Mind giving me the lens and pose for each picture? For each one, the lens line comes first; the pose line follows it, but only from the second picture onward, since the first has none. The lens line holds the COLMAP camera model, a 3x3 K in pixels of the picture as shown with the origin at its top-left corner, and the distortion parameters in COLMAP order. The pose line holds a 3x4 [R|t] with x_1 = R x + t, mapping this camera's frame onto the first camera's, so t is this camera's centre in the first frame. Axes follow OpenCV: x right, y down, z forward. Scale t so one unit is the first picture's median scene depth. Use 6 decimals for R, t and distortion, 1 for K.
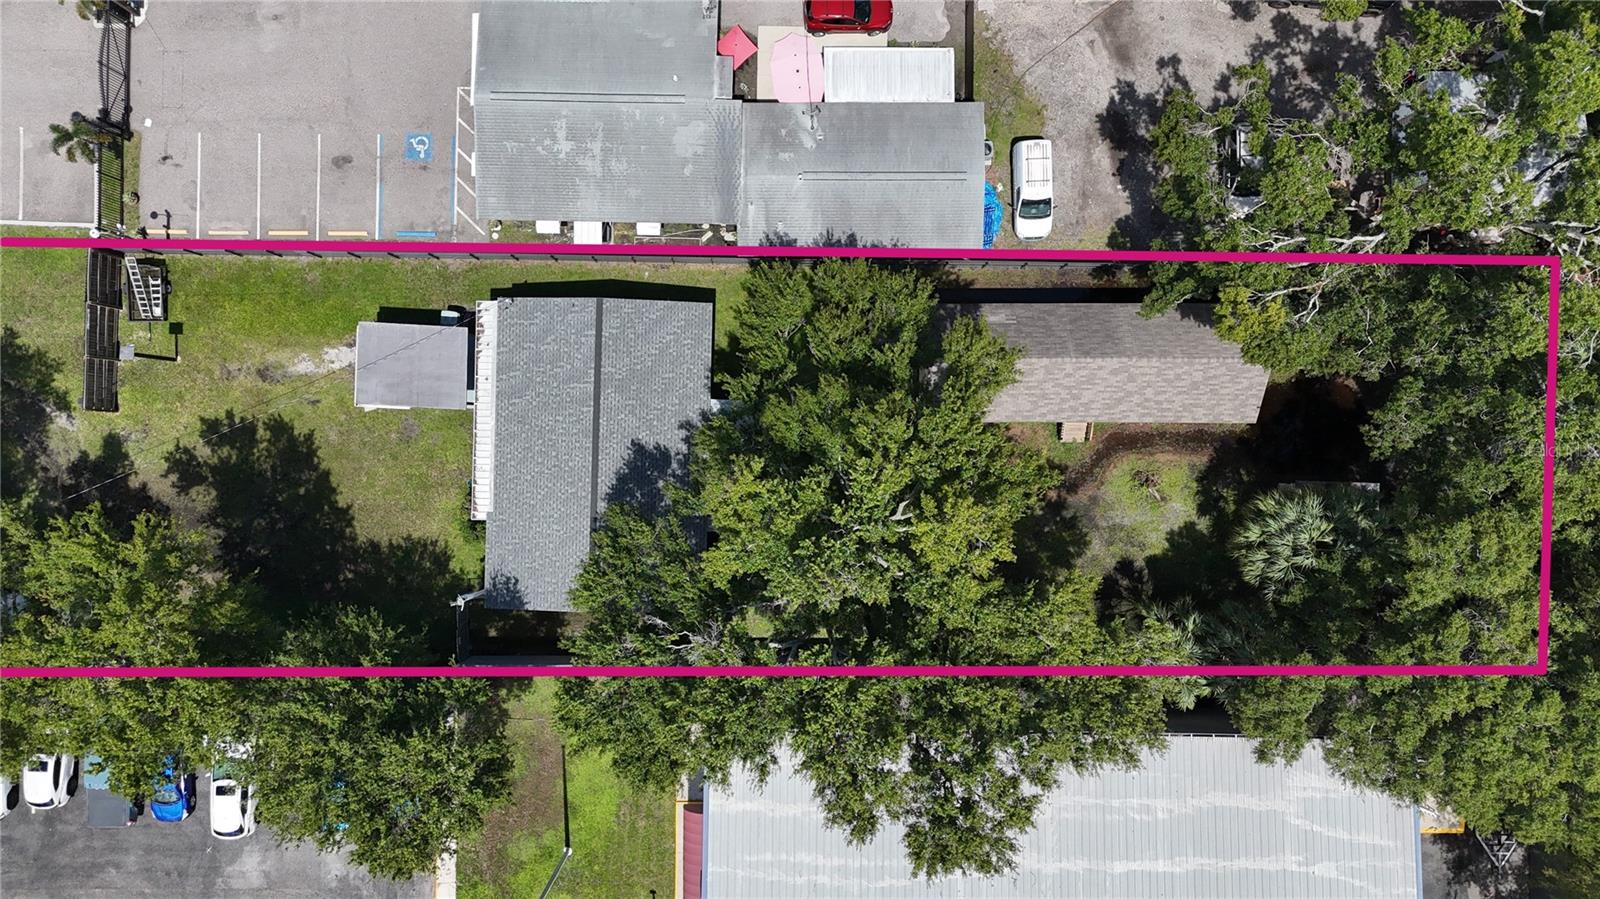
lens RADIAL K [[1168.3, 0, 803.5], [0, 1168.3, 455.6], [0, 0, 1]] dist [0.046349, -0.025889]
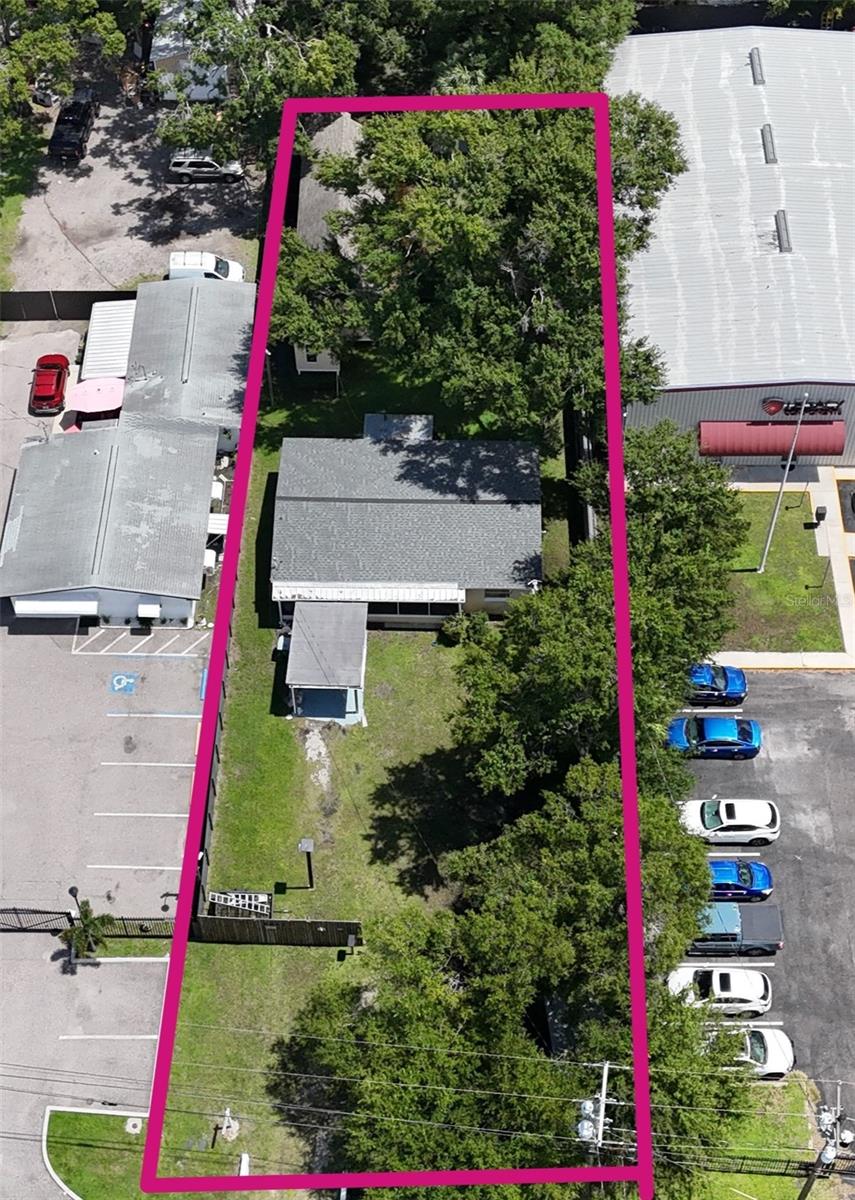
lens RADIAL K [[1753.2, 0, 447.5], [0, 1753.2, 518.8], [0, 0, 1]] dist [0.086889, 0.000000]
pose [[-0.007838, -0.795646, 0.605711, -1.189246], [0.999963, -0.008354, 0.001966, 0.033454], [0.003496, 0.605704, 0.795682, -0.376243]]
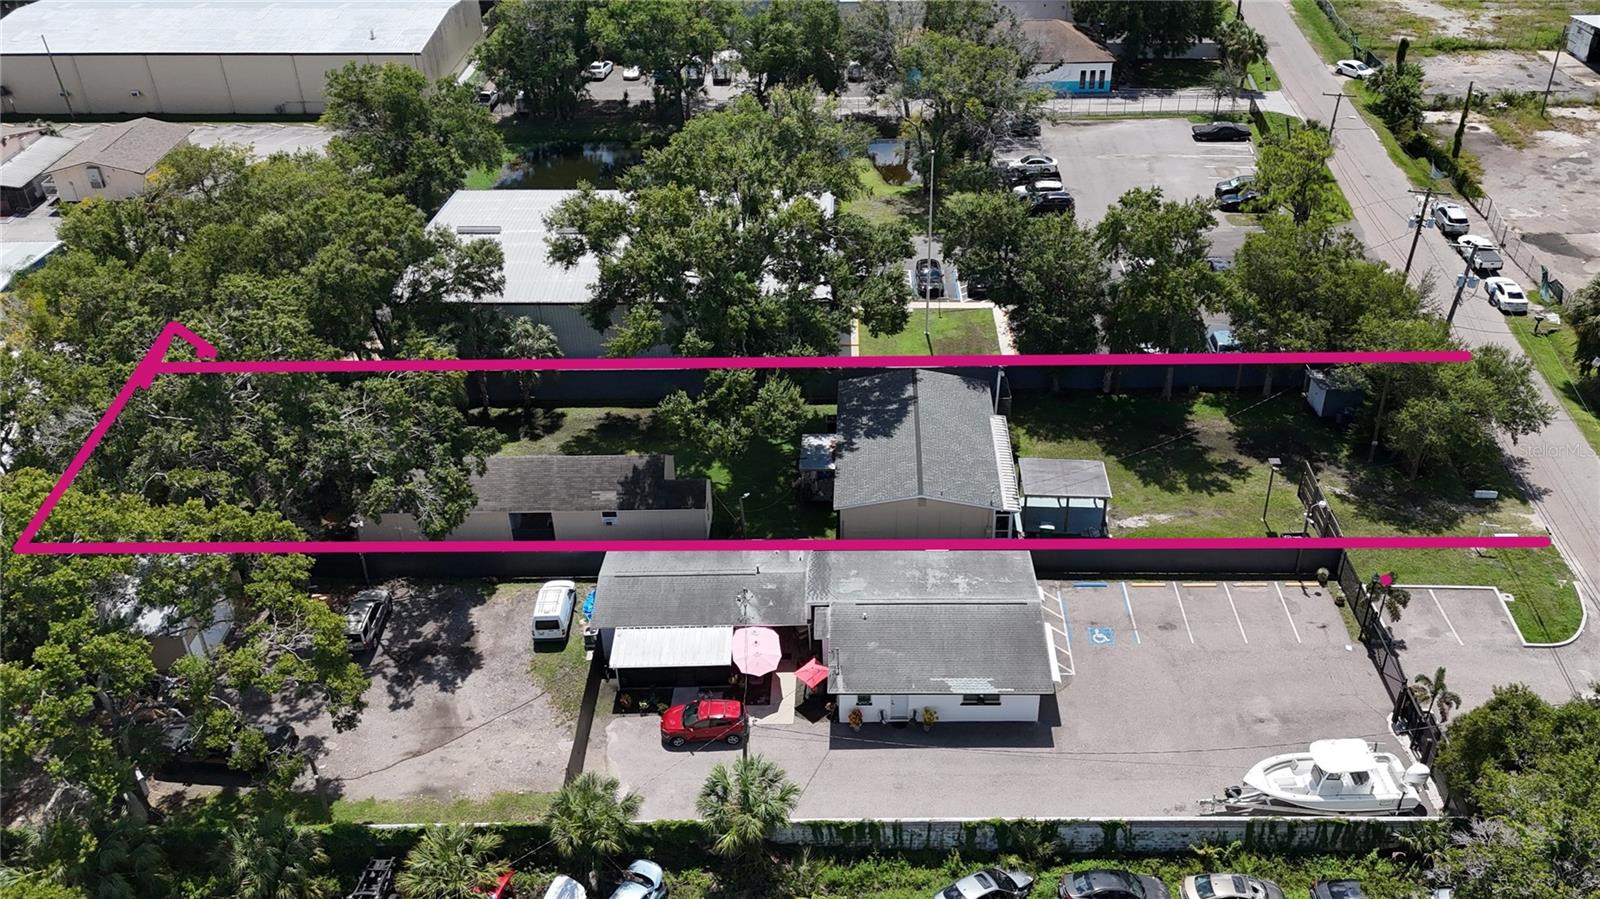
lens RADIAL K [[1290.1, 0, 839.7], [0, 1290.1, 400.3], [0, 0, 1]] dist [0.051895, -0.023880]
pose [[-0.999973, 0.006286, -0.003806, -0.076939], [-0.006568, -0.532182, 0.846604, -1.178072], [0.003297, 0.846607, 0.532209, 0.160611]]
